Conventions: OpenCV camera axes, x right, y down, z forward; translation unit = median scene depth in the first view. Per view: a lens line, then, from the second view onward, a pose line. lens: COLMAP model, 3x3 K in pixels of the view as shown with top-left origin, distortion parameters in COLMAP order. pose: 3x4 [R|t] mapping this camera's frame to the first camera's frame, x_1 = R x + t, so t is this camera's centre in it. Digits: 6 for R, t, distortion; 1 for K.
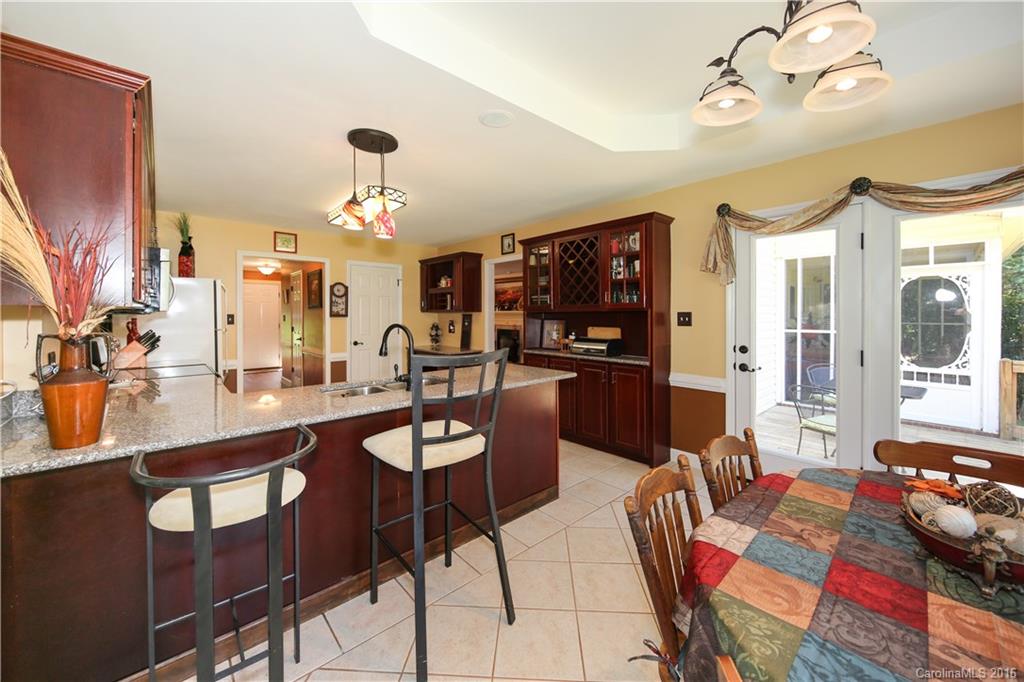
lens RADIAL K [[384.6, 0, 519.2], [0, 384.6, 314.8], [0, 0, 1]] dist [0.013828, 0.000025]
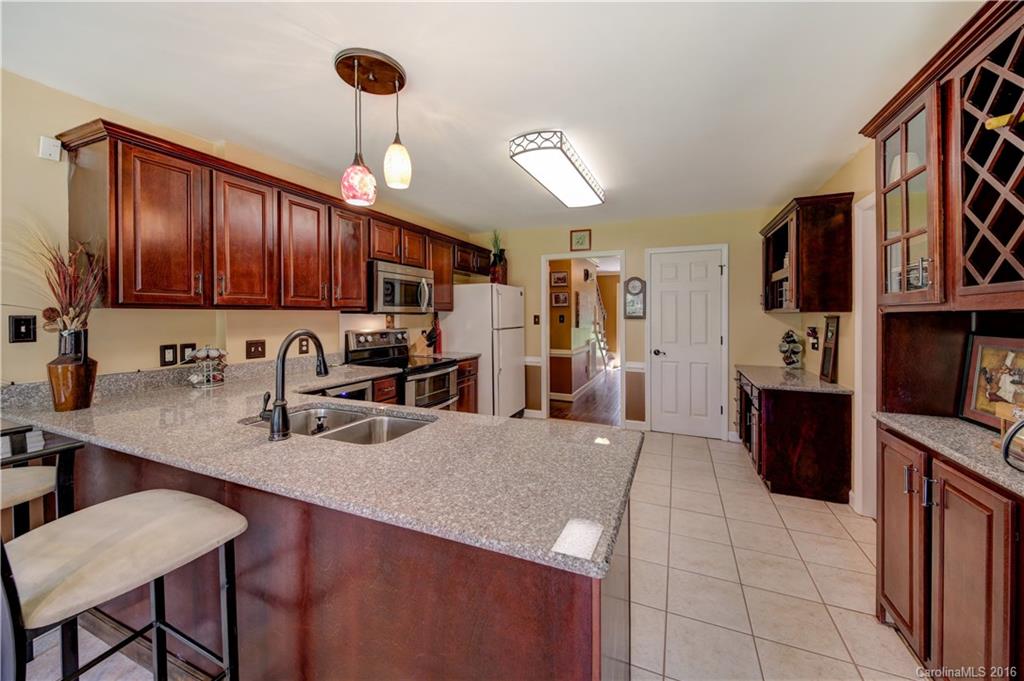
lens RADIAL K [[384.6, 0, 523.2], [0, 384.6, 316.3], [0, 0, 1]] dist [0.013828, 0.000025]
pose [[0.428035, 0.006396, -0.903740, 0.178699], [-0.005600, 0.999975, 0.004425, -0.002432], [0.903745, 0.003167, 0.428060, 0.434439]]
